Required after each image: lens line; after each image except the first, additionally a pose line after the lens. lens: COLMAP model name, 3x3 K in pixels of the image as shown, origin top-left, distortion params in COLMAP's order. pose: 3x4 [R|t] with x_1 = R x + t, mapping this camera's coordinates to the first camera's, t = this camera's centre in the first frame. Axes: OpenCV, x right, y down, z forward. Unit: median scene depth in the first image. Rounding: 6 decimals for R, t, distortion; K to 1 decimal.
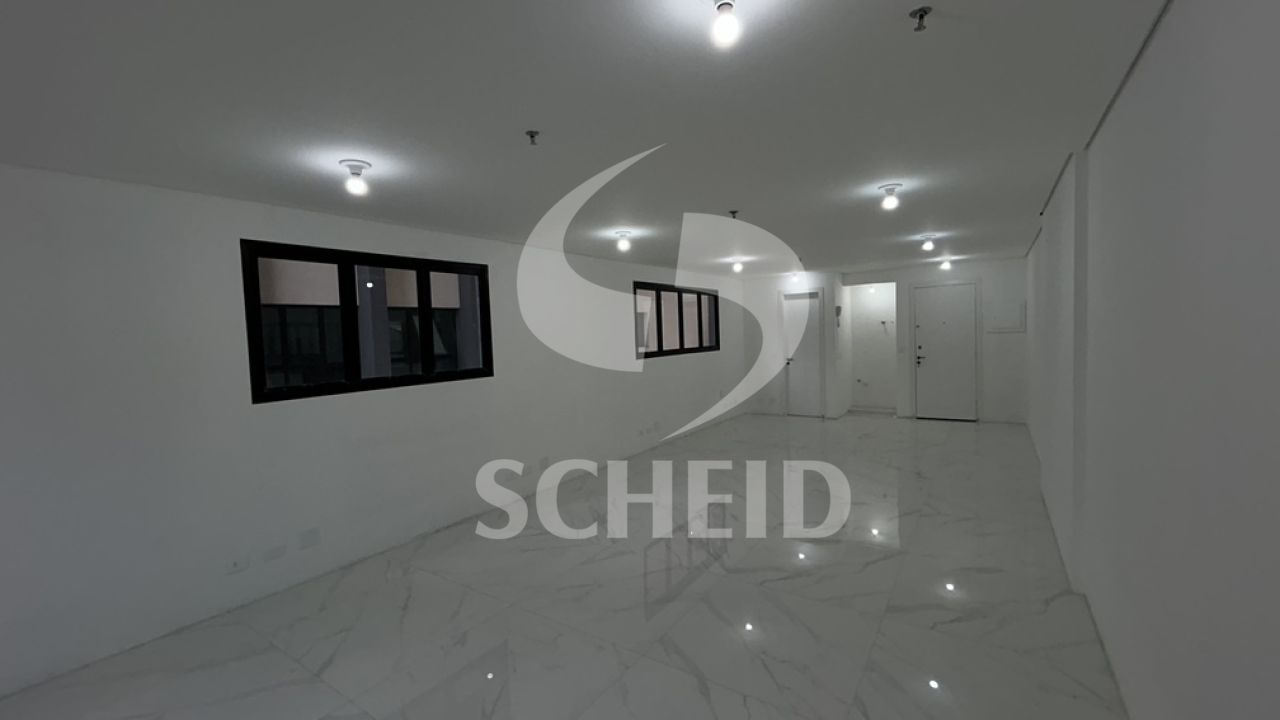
lens RADIAL K [[517.2, 0, 642.9], [0, 517.2, 357.3], [0, 0, 1]] dist [0.002355, 0.000249]
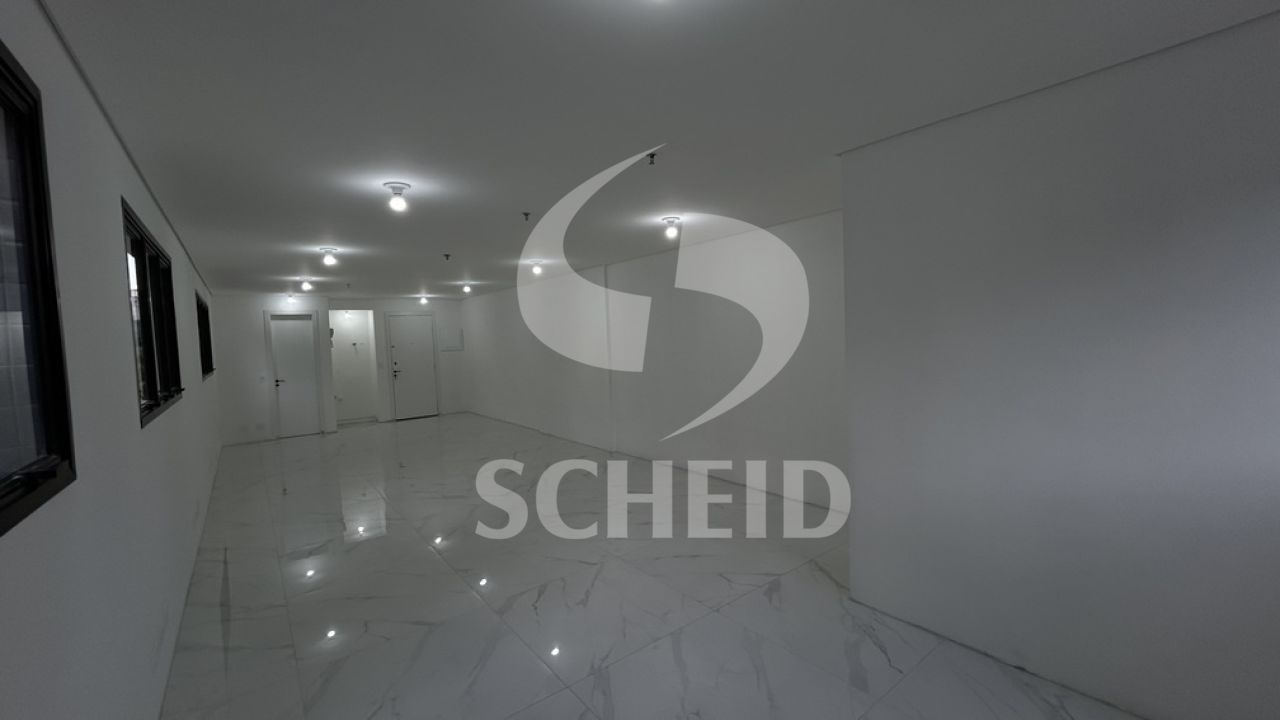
lens RADIAL K [[517.2, 0, 642.9], [0, 517.2, 357.3], [0, 0, 1]] dist [0.002355, 0.000249]
pose [[0.323650, -0.018162, 0.946003, -0.441907], [0.077388, 0.996974, -0.007336, 0.020704], [-0.943007, 0.075583, 0.324076, 0.031331]]
